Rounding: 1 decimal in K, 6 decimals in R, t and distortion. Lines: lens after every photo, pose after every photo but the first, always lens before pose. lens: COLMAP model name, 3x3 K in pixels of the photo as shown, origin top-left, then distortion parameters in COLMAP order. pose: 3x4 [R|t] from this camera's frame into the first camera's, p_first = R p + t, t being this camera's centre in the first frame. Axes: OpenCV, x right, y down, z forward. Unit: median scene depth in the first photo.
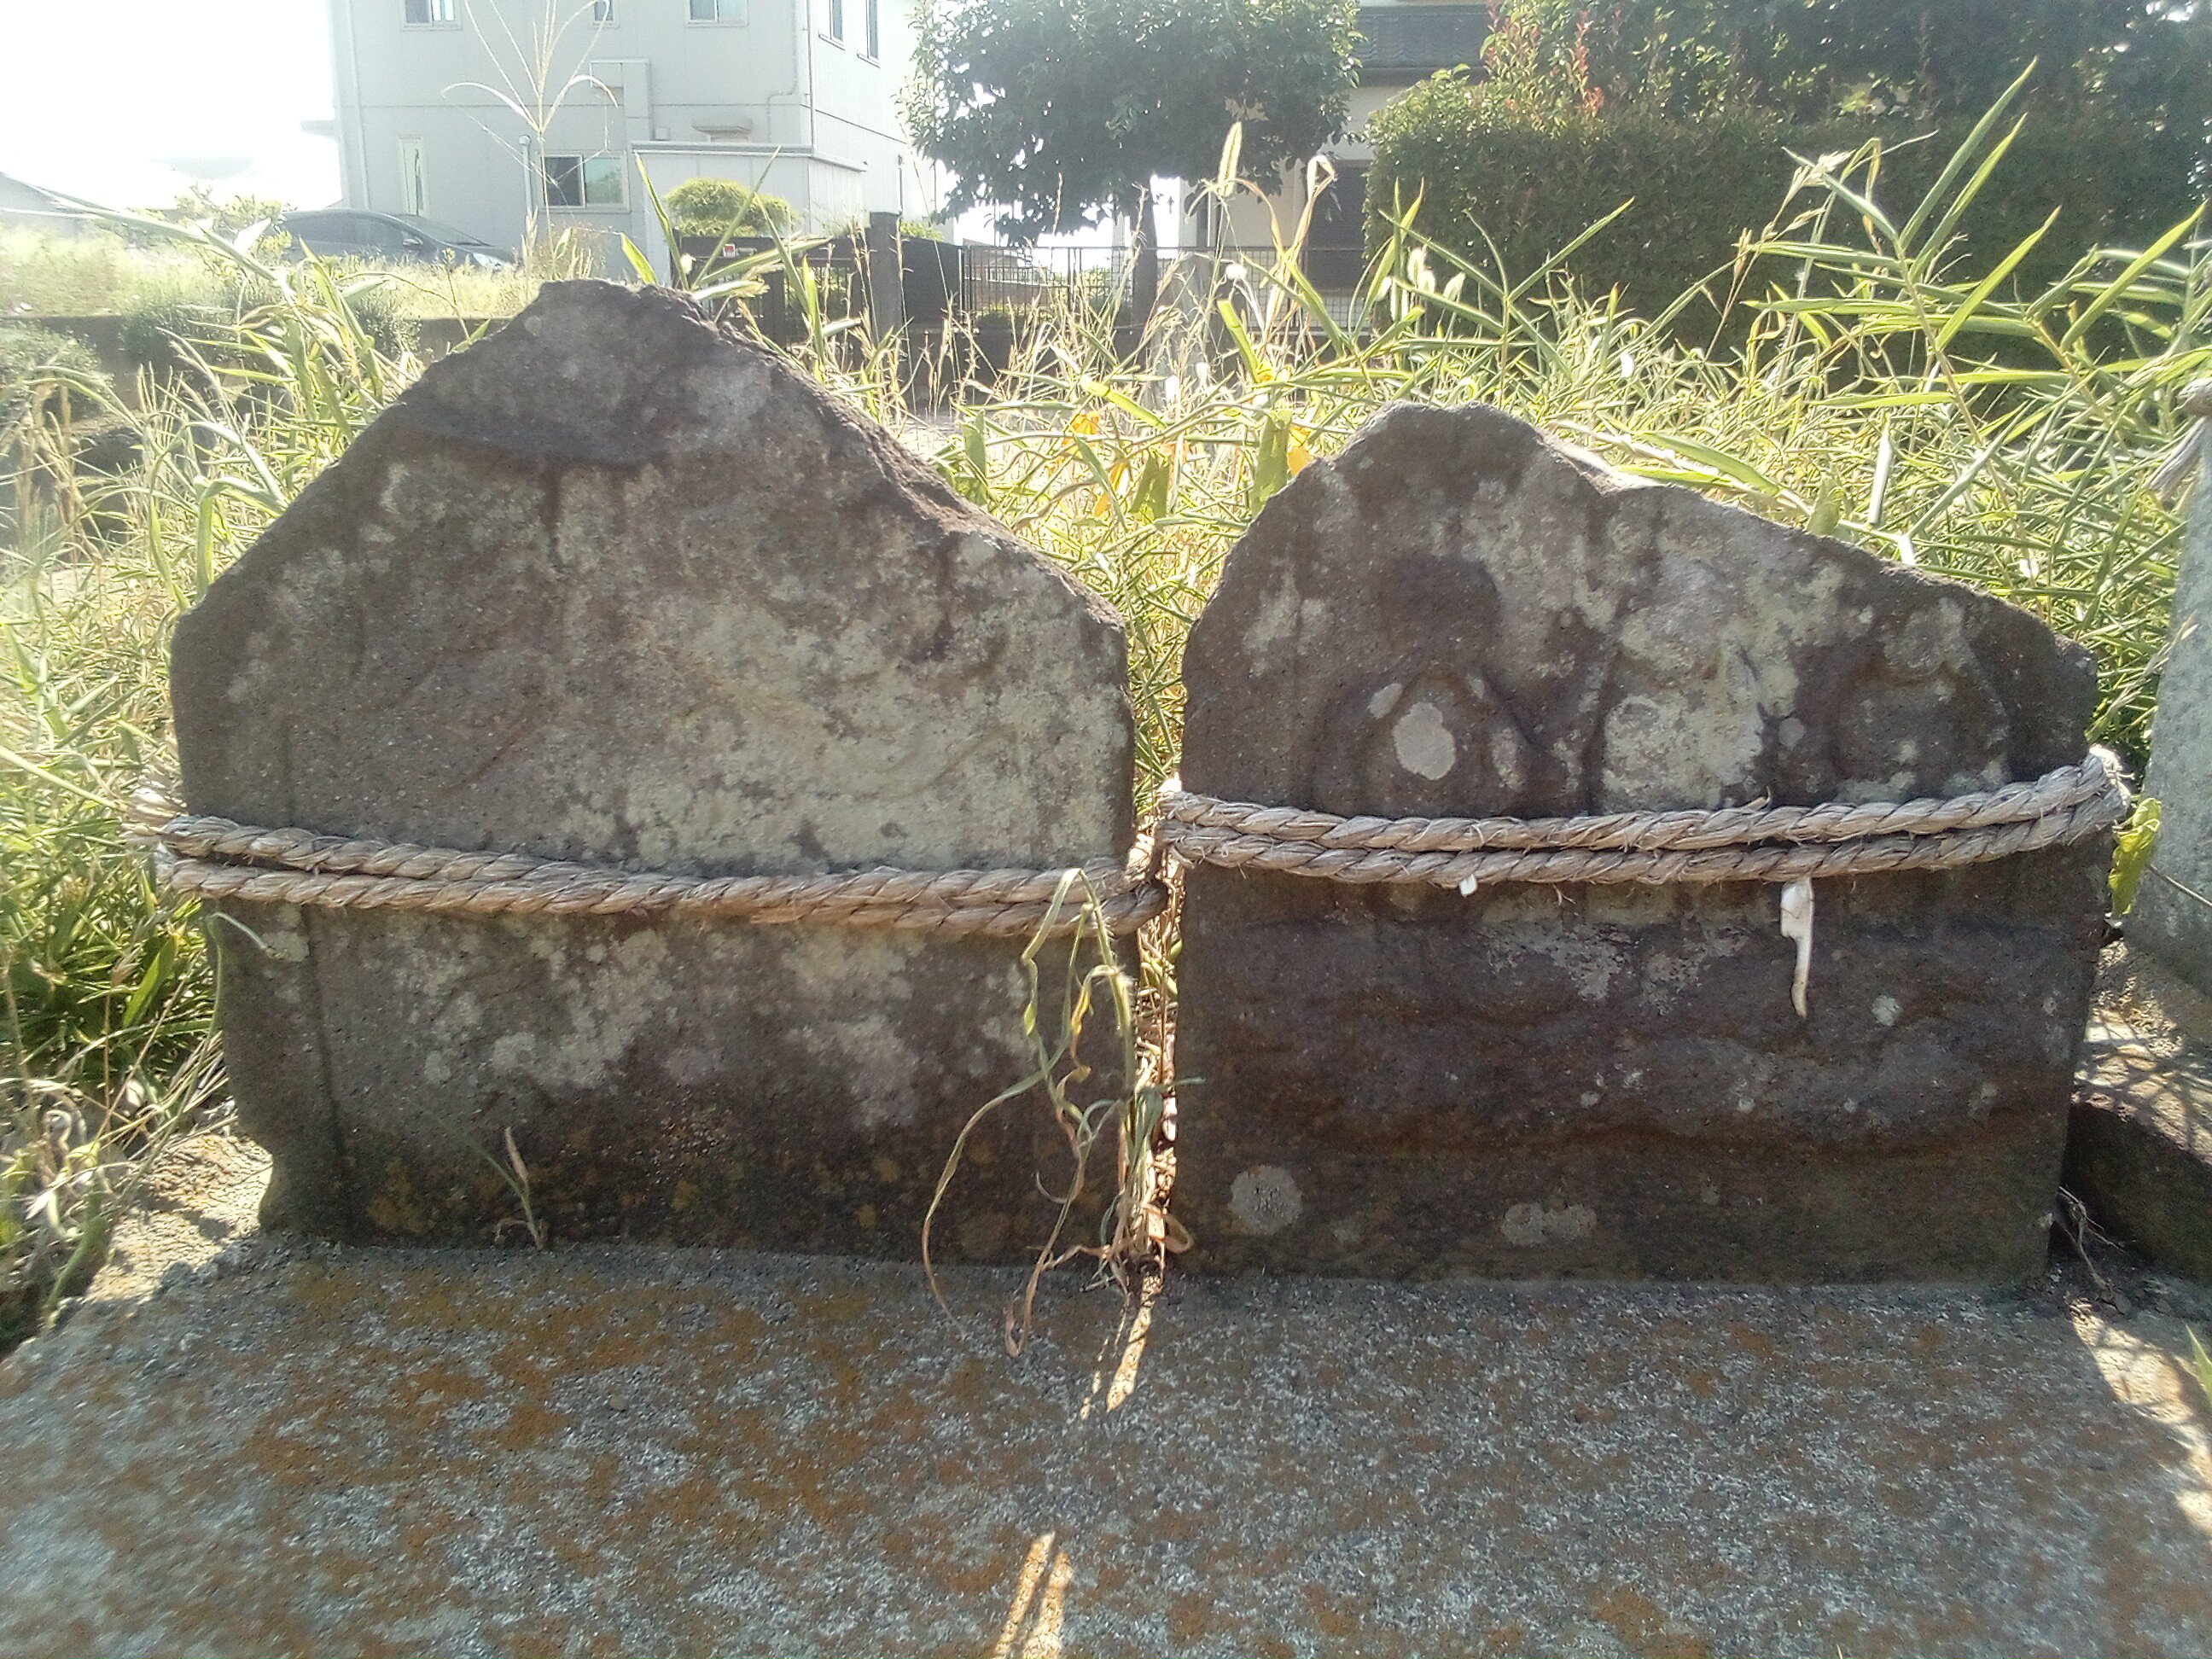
lens RADIAL K [[1820.1, 0, 1106.0], [0, 1820.1, 829.5], [0, 0, 1]] dist [0.055938, -0.083508]
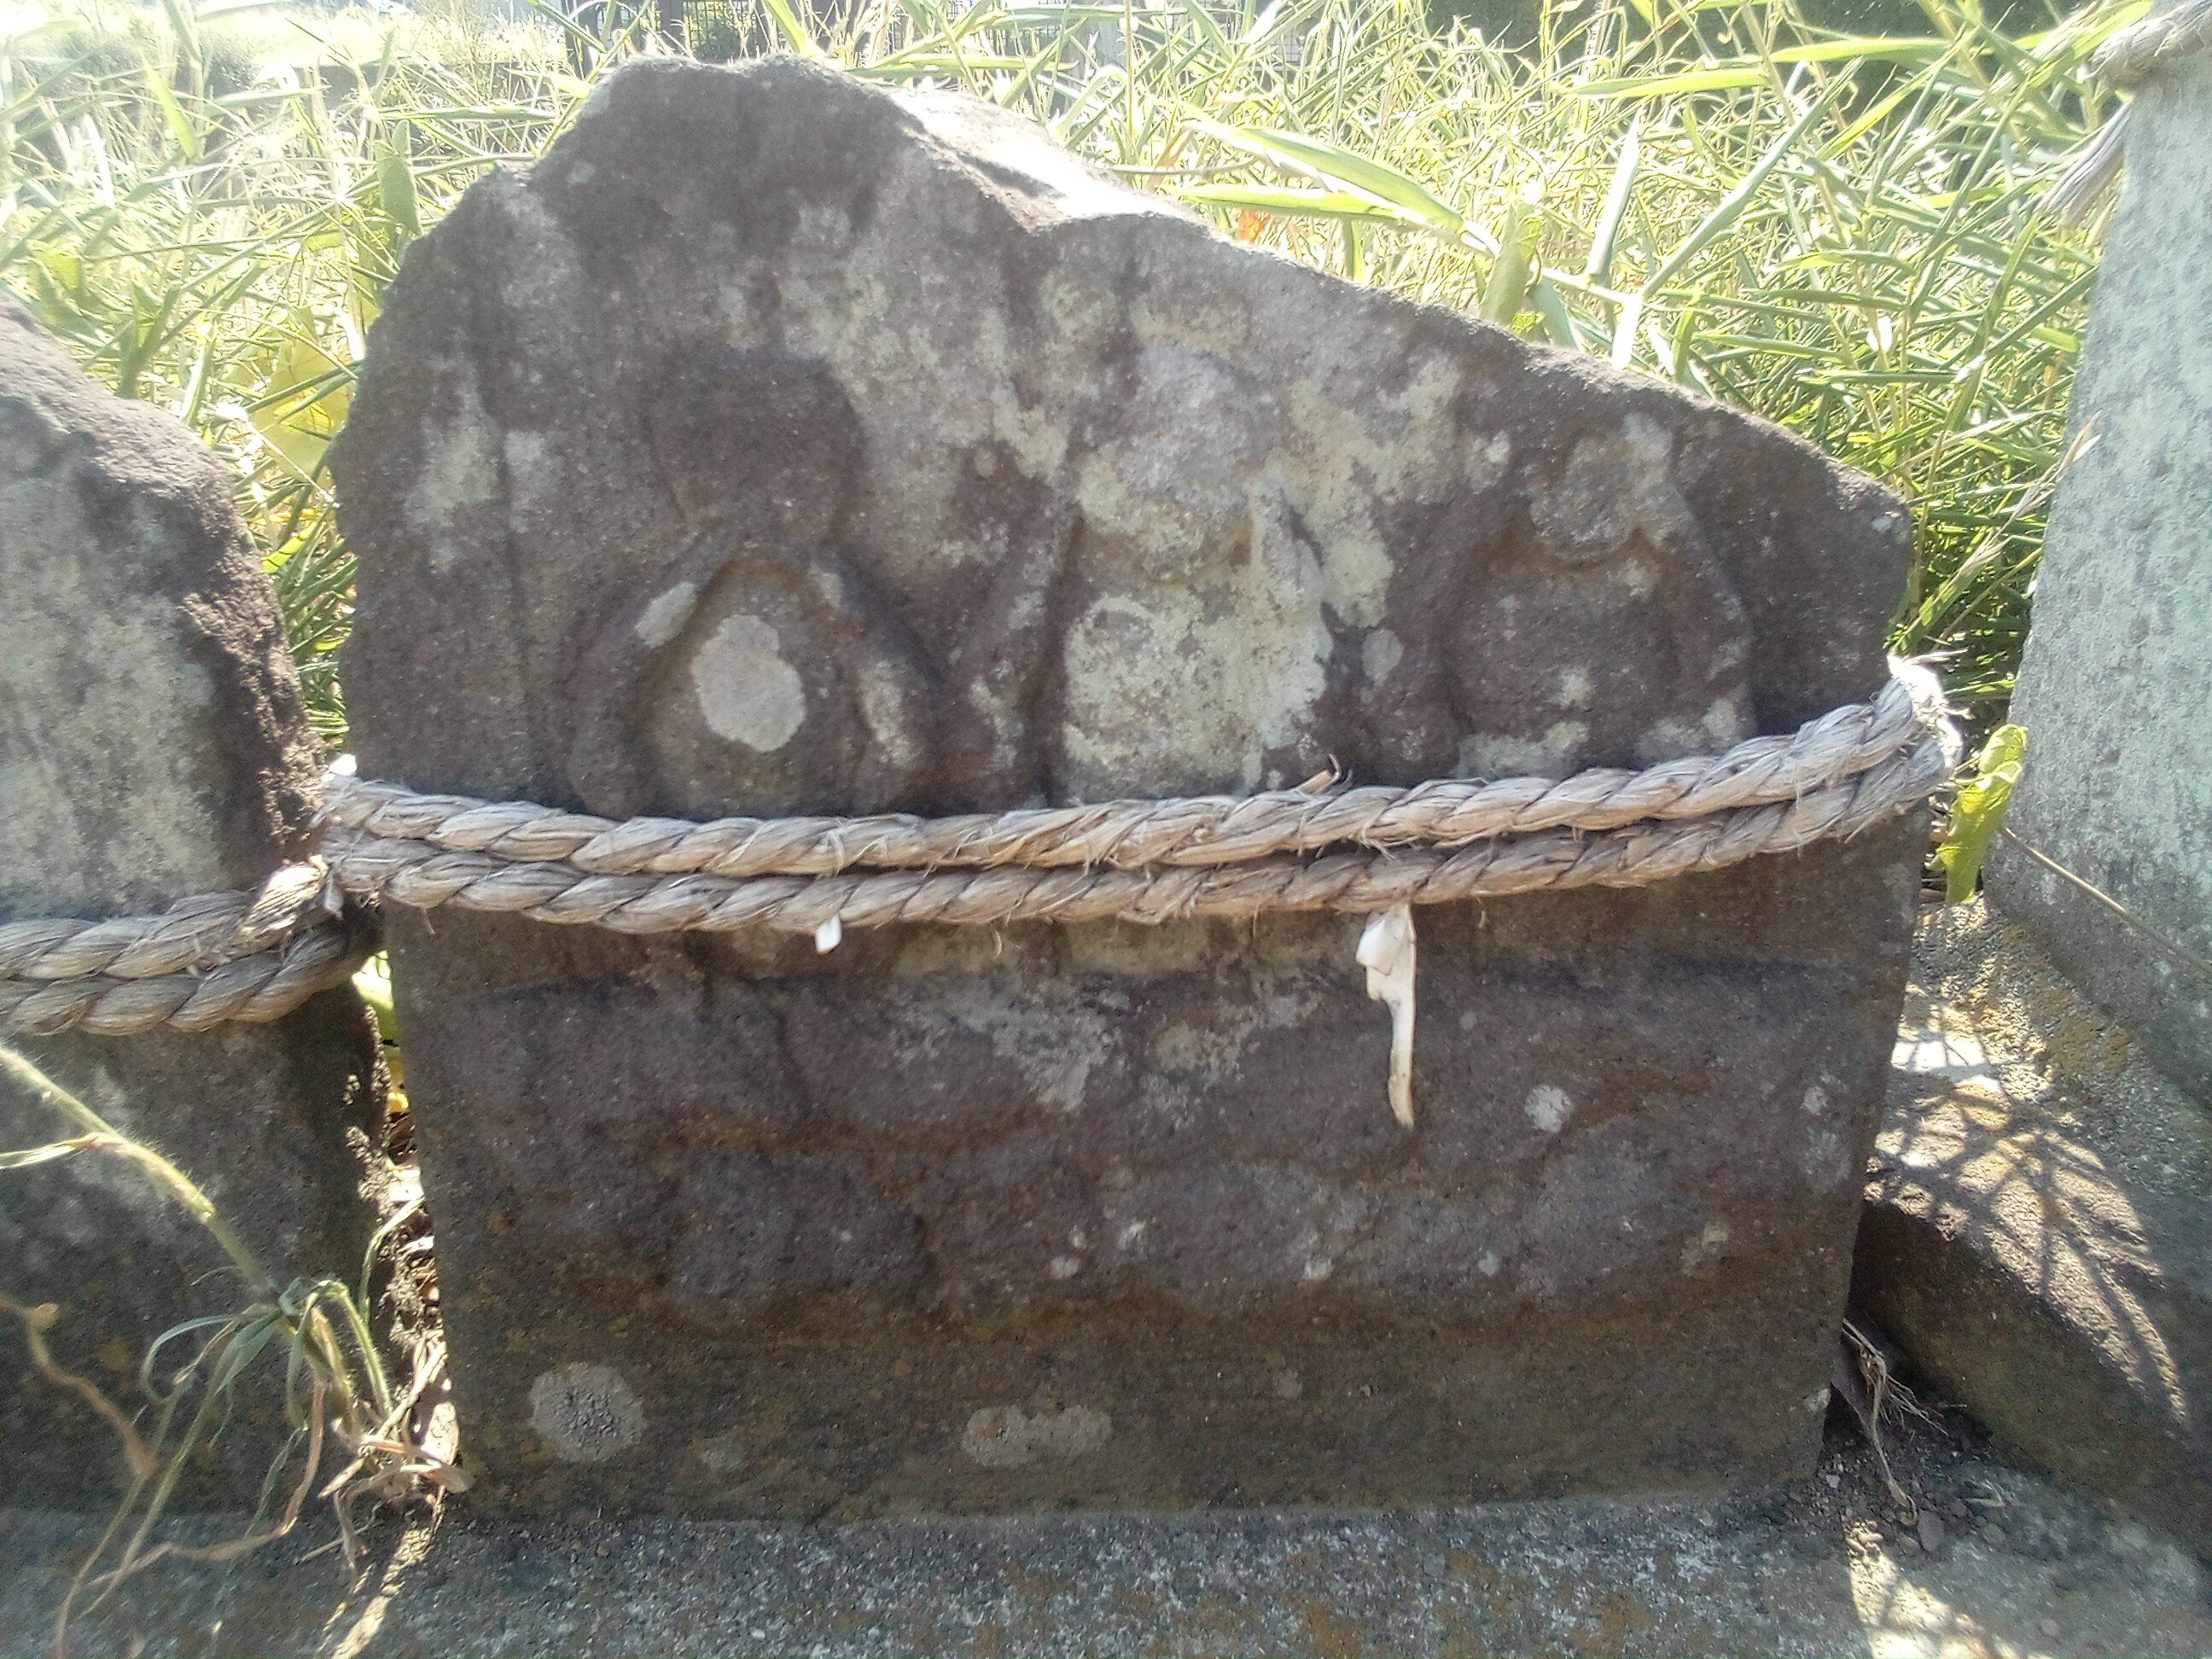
lens RADIAL K [[1801.7, 0, 1143.3], [0, 1801.7, 825.3], [0, 0, 1]] dist [0.079325, -0.121780]
pose [[0.999229, -0.025823, 0.029587, 0.280944], [0.021924, 0.991880, 0.125277, -0.072753], [-0.032582, -0.124532, 0.991681, 0.431032]]
